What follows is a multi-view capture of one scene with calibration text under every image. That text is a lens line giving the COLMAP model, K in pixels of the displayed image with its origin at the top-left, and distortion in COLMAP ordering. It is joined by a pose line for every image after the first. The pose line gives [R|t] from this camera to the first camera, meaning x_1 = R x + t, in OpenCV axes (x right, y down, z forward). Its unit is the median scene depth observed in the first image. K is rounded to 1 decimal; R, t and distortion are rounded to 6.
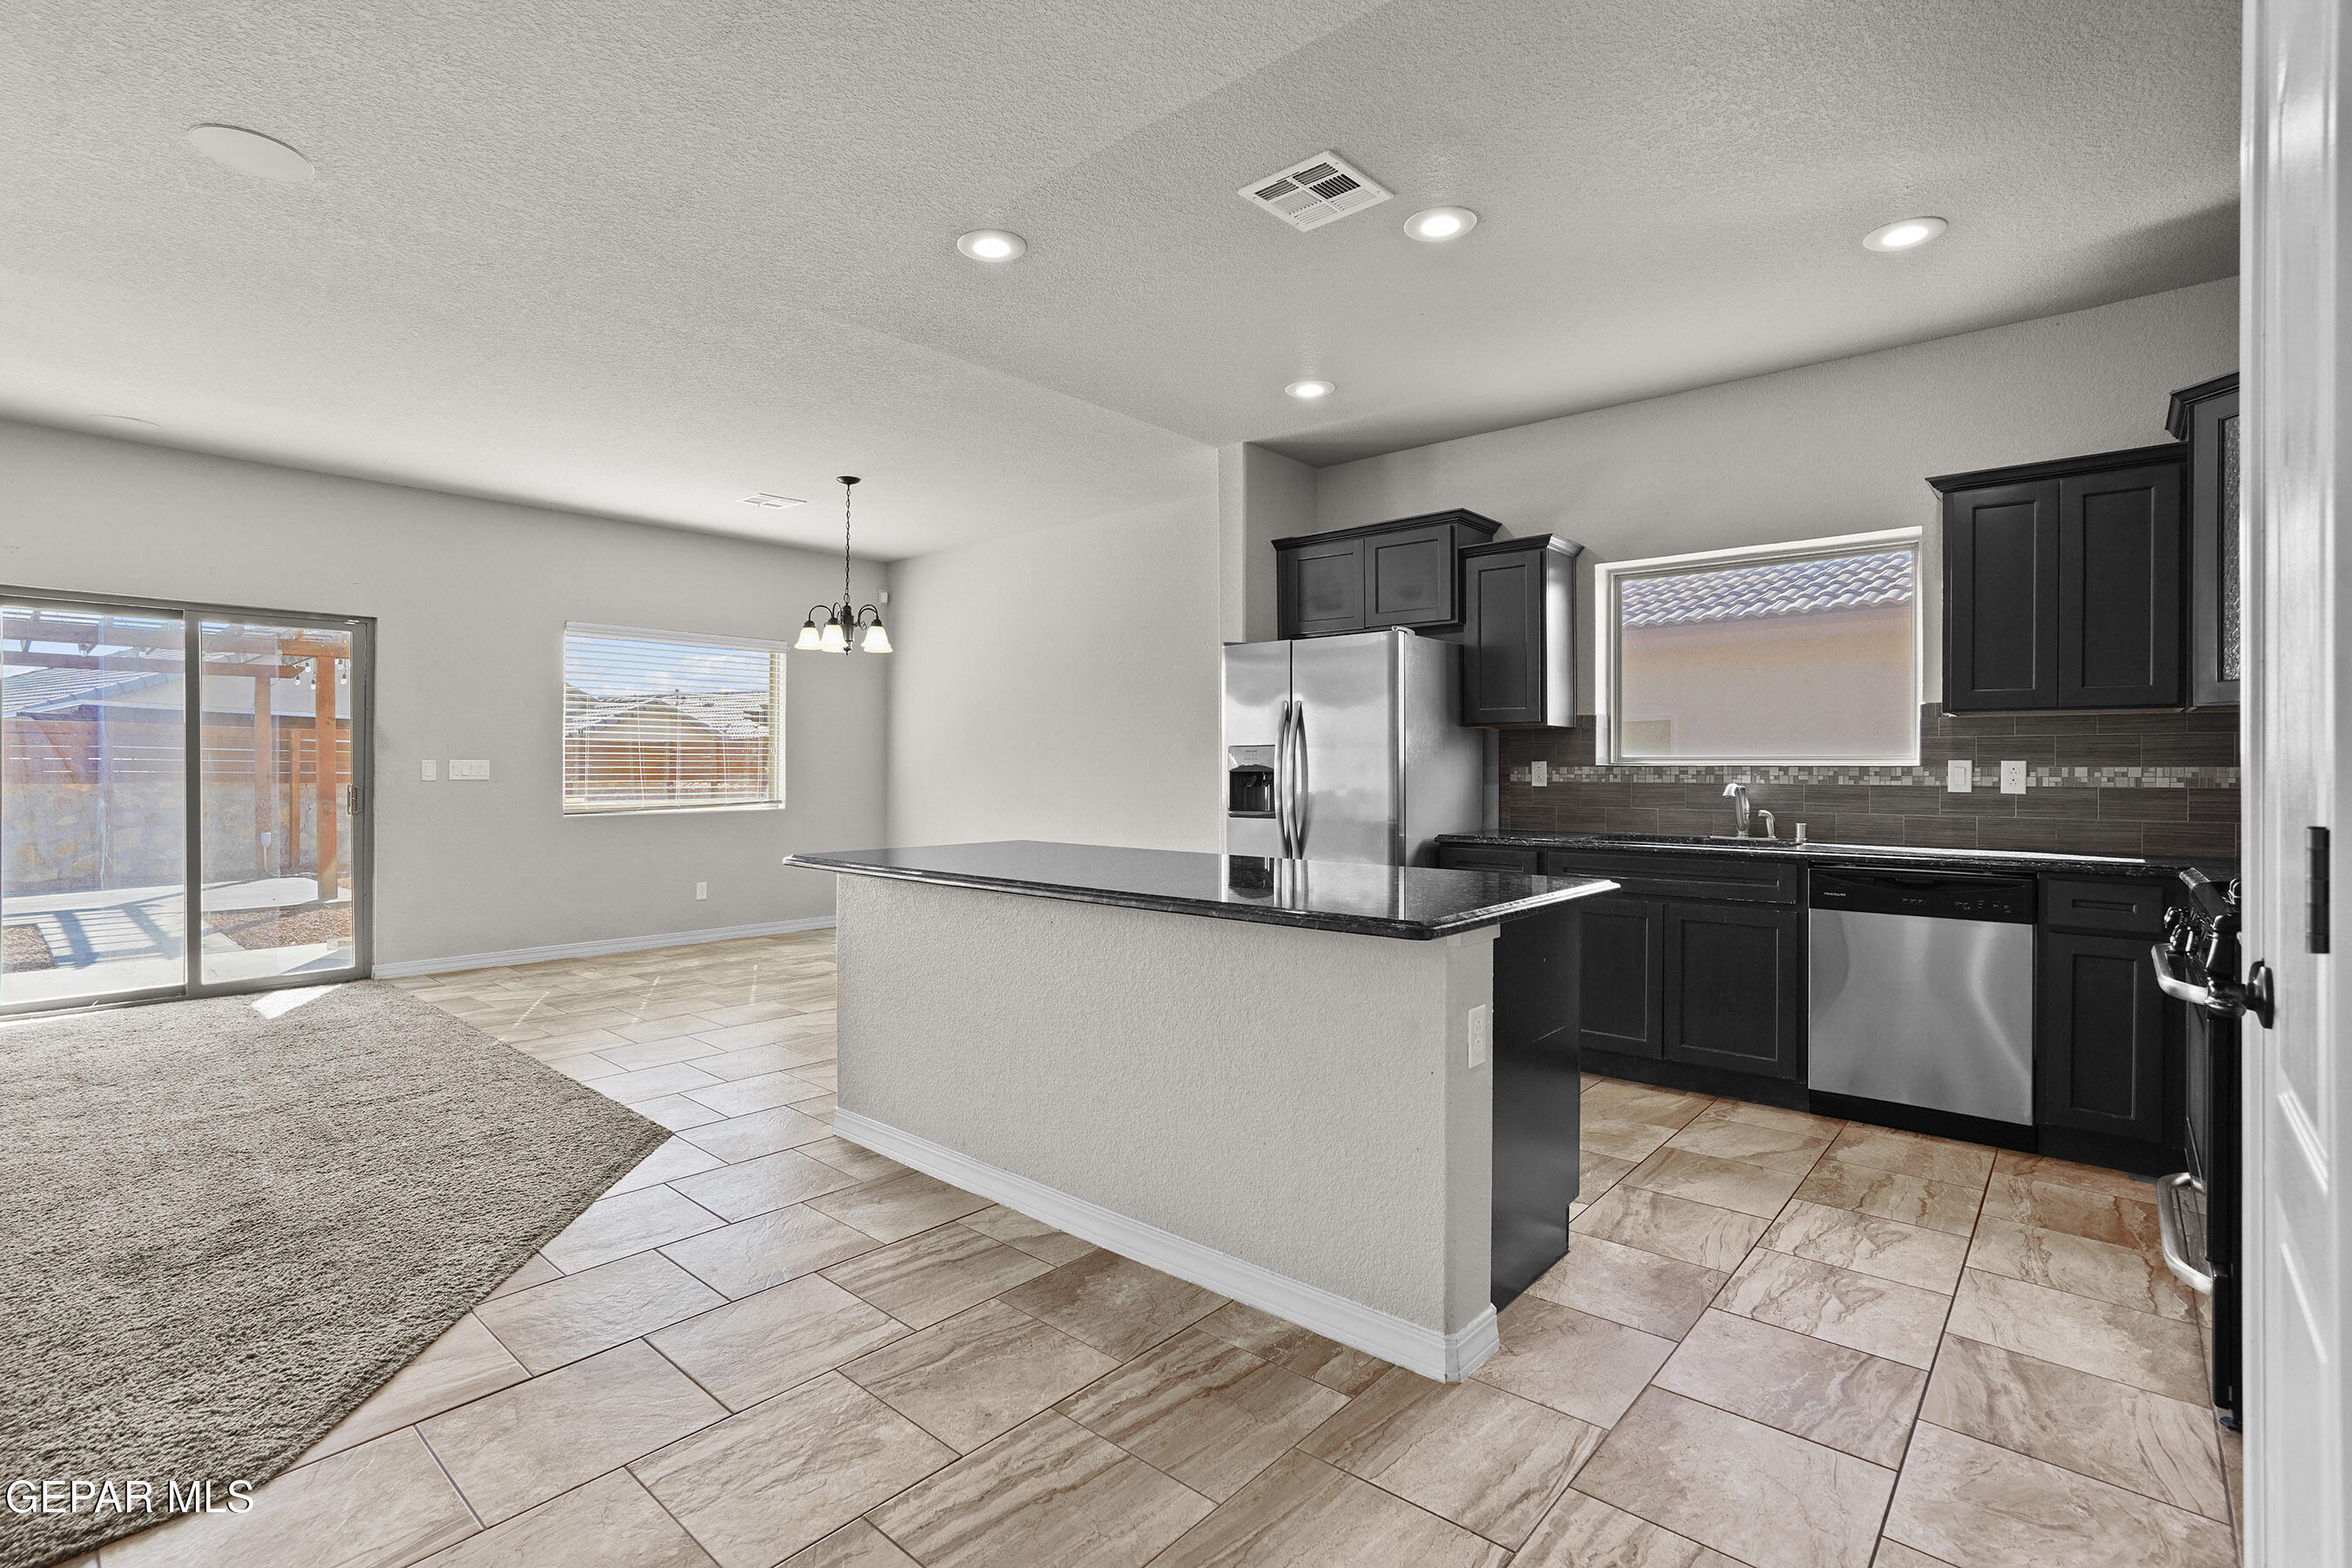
lens RADIAL K [[1085.9, 0, 1166.2], [0, 1085.9, 765.0], [0, 0, 1]] dist [-0.022036, 0.007810]
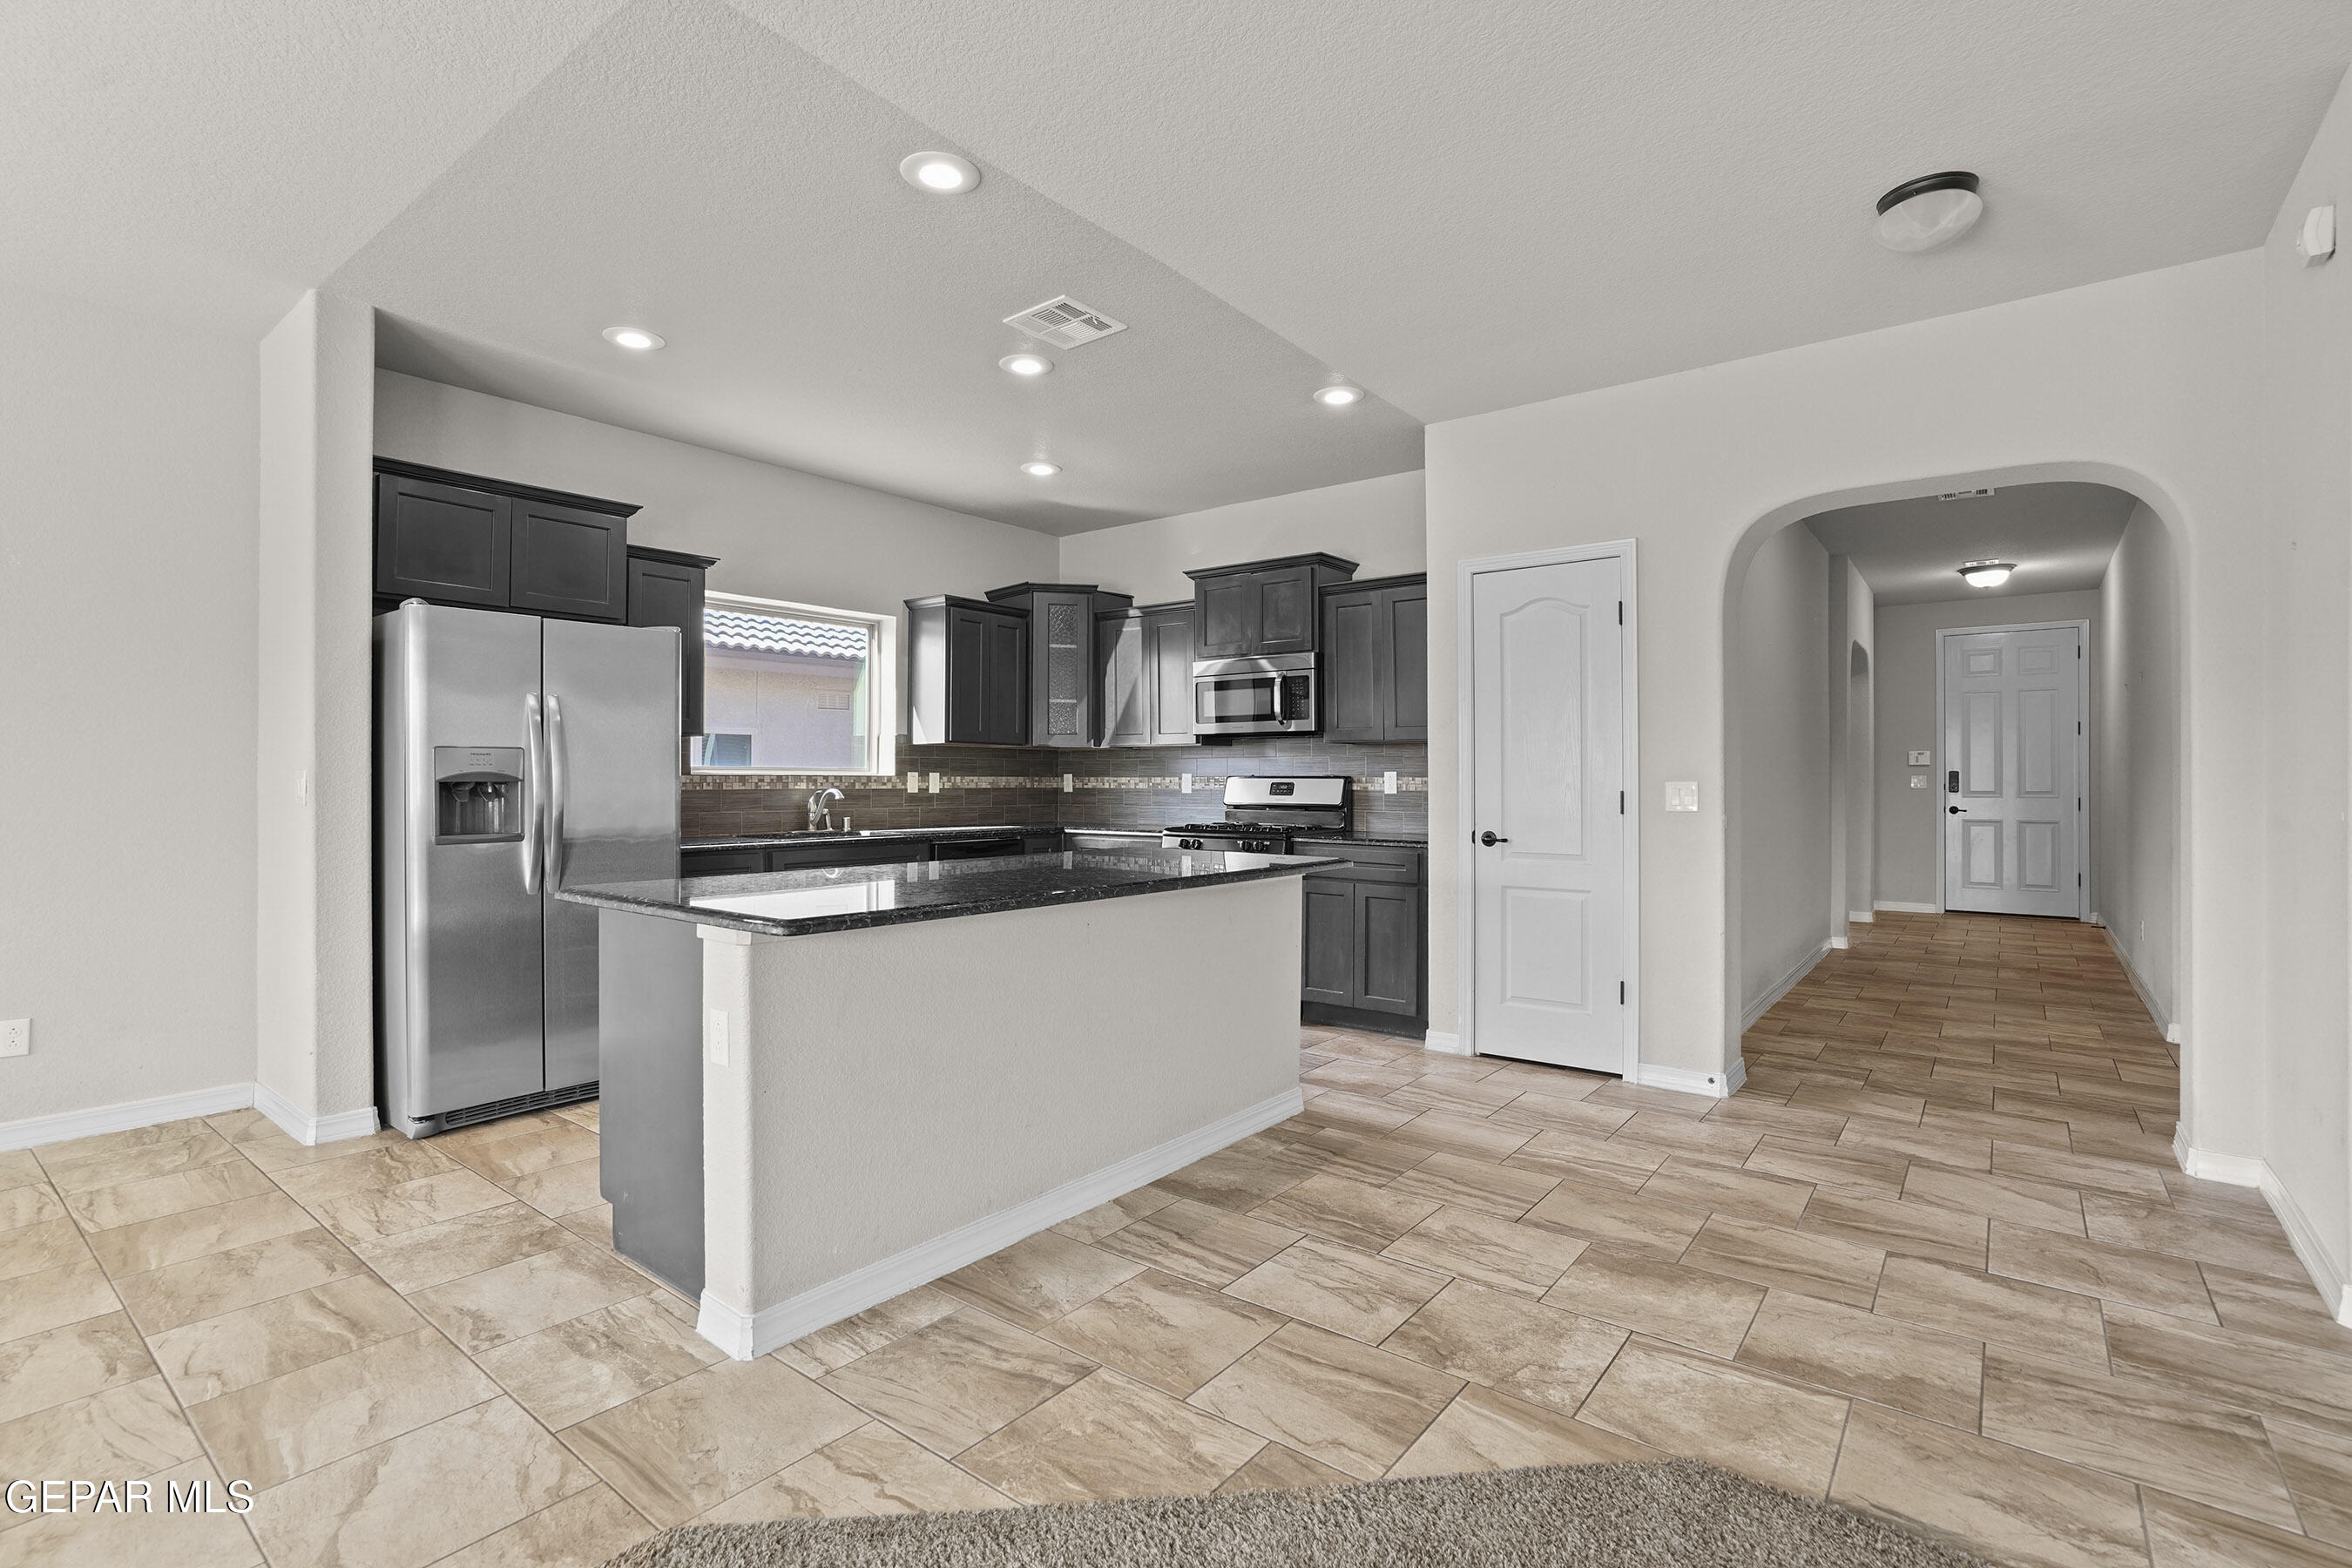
lens RADIAL K [[1085.9, 0, 1150.4], [0, 1085.9, 774.4], [0, 0, 1]] dist [-0.022036, 0.007810]
pose [[-0.045674, 0.001311, 0.998956, -0.949207], [-0.005852, 0.999982, -0.001580, -0.000684], [-0.998939, -0.005918, -0.045666, 0.803423]]
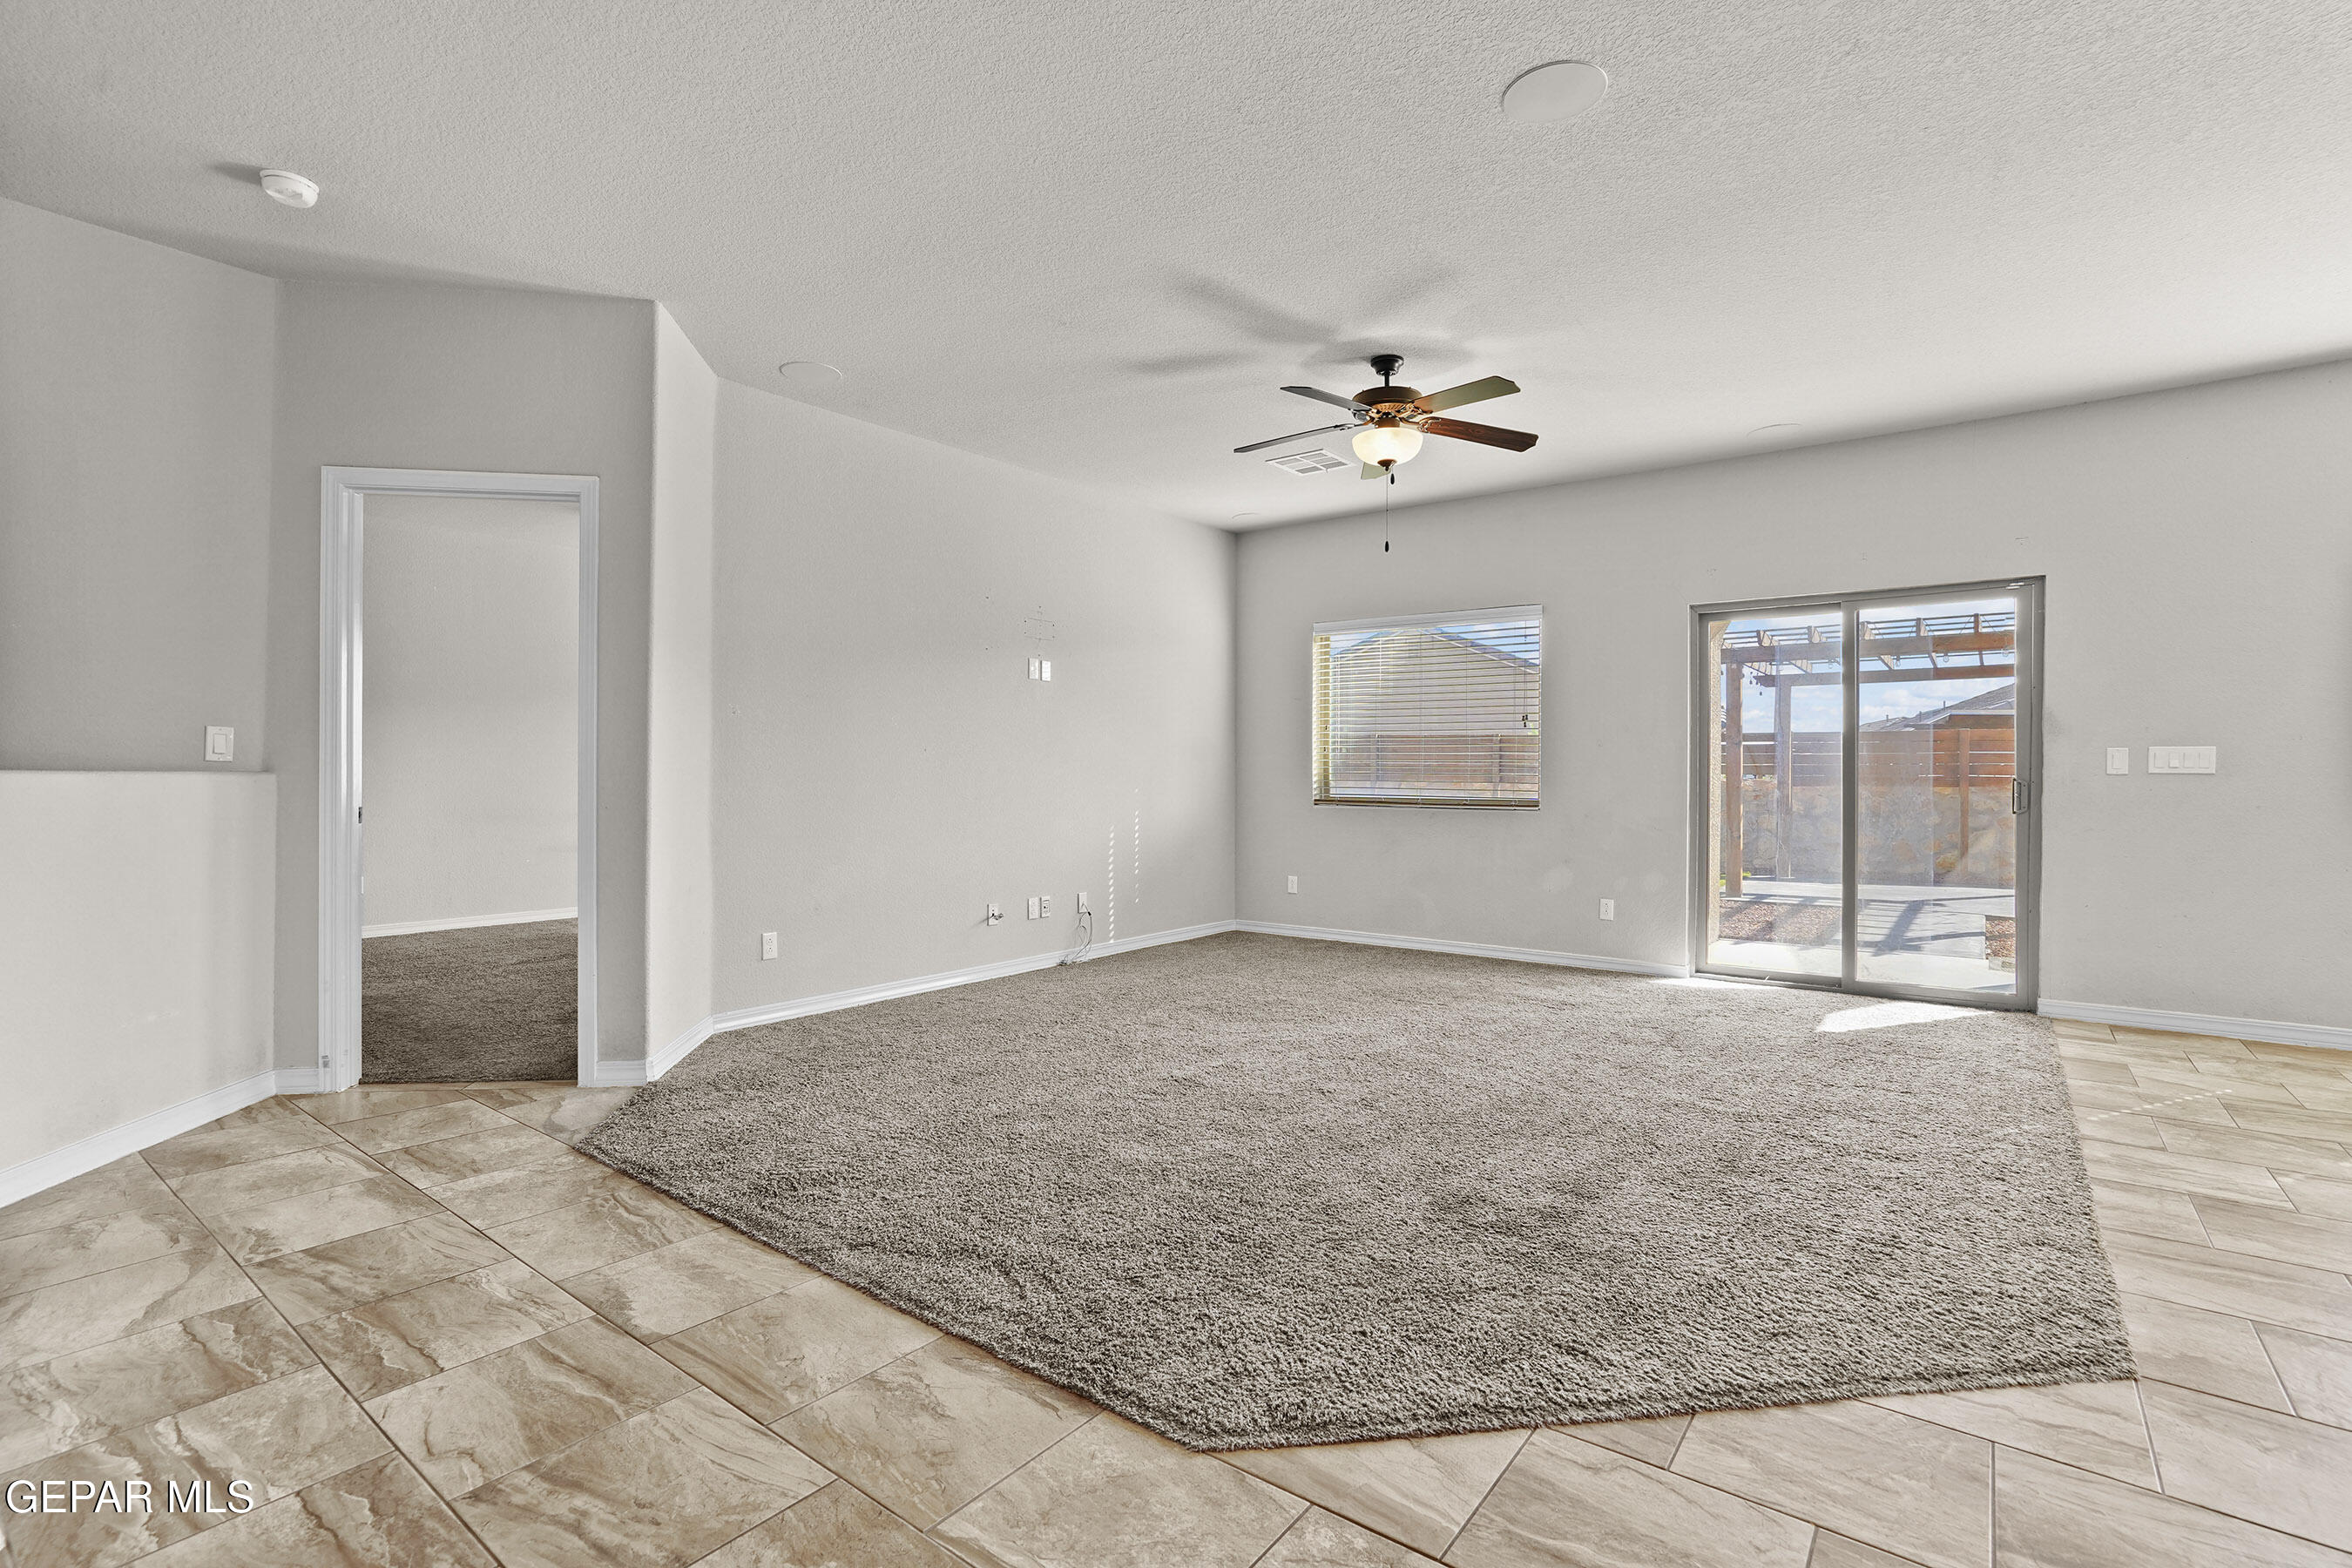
lens RADIAL K [[1085.9, 0, 1147.7], [0, 1085.9, 777.5], [0, 0, 1]] dist [-0.022036, 0.007810]
pose [[0.062131, -0.002073, -0.998066, 0.066492], [0.001248, 0.999997, -0.001999, 0.031009], [0.998067, -0.001121, 0.062133, 0.452602]]
